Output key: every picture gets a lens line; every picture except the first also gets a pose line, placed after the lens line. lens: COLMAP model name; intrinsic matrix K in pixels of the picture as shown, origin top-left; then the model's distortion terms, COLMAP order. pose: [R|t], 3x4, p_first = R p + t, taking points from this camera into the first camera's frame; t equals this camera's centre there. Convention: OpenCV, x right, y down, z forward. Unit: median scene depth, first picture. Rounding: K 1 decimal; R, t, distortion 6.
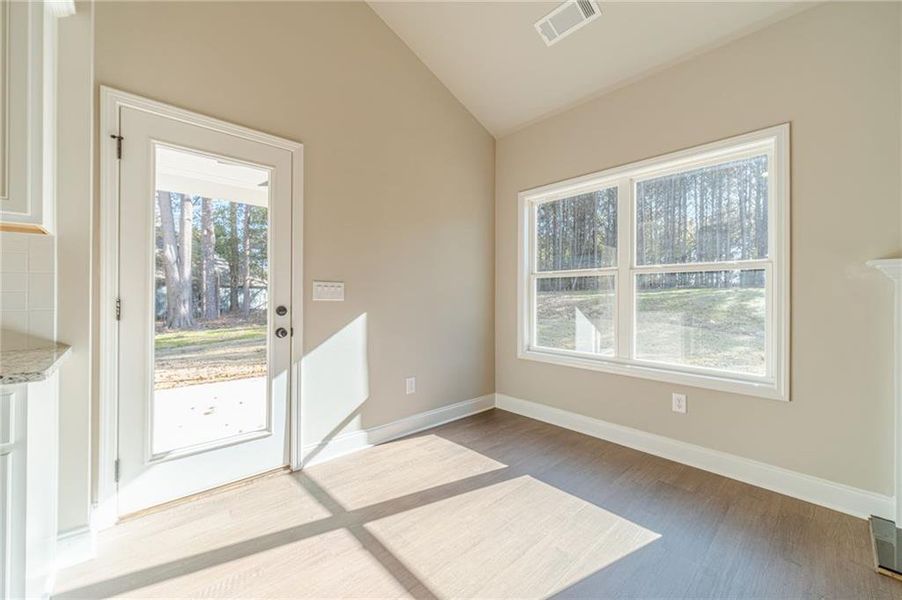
lens RADIAL K [[352.5, 0, 453.7], [0, 352.5, 295.1], [0, 0, 1]] dist [0.007820, -0.002862]
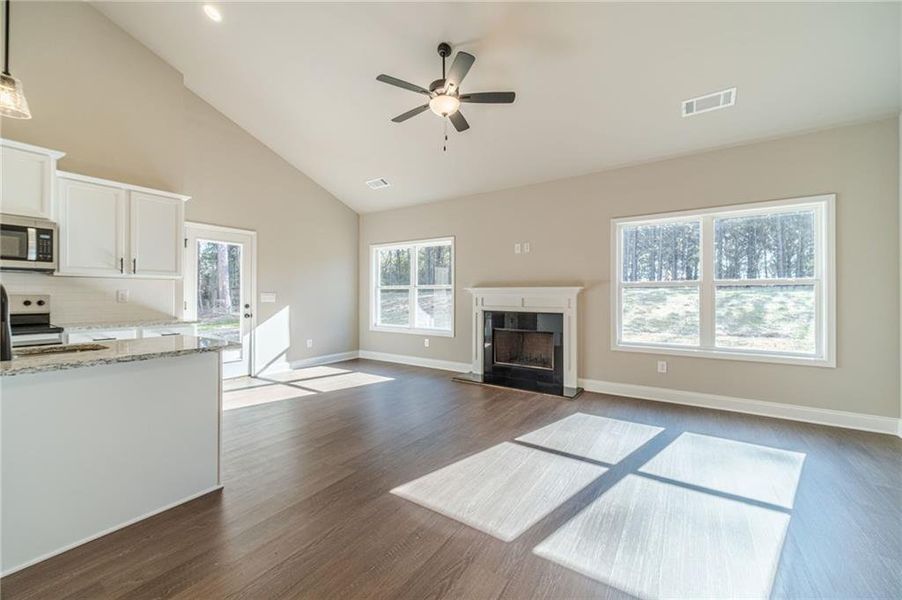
lens RADIAL K [[352.5, 0, 454.5], [0, 352.5, 294.5], [0, 0, 1]] dist [0.007820, -0.002862]
pose [[0.972299, -0.000835, 0.233739, 0.207459], [-0.000208, 0.999990, 0.004437, -0.031001], [-0.233740, -0.004363, 0.972289, -1.134588]]
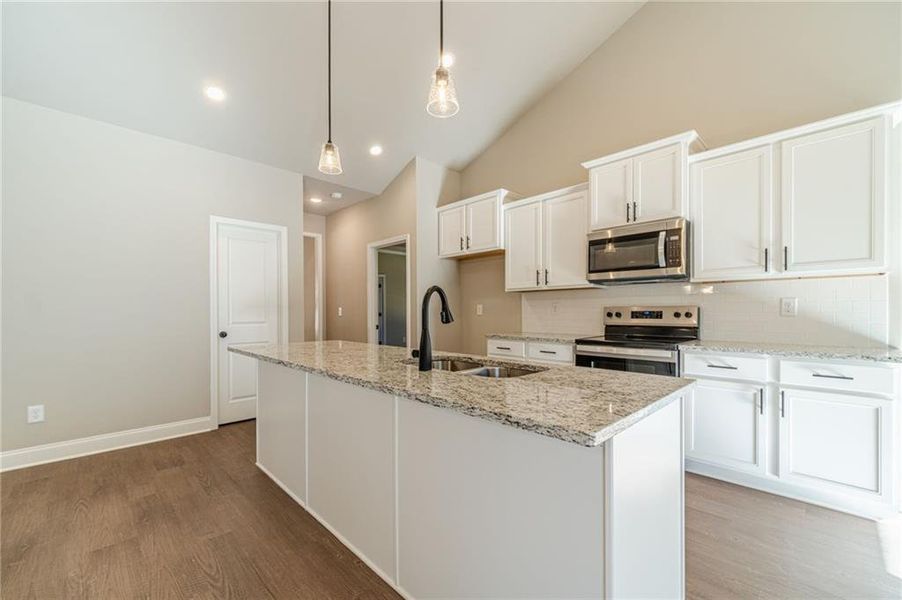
lens RADIAL K [[365.4, 0, 453.1], [0, 365.4, 314.2], [0, 0, 1]] dist [0.005082, -0.000842]
pose [[0.029169, 0.003342, -0.999569, 0.195407], [0.007787, 0.999963, 0.003571, -0.010520], [0.999544, -0.007888, 0.029142, -0.445283]]
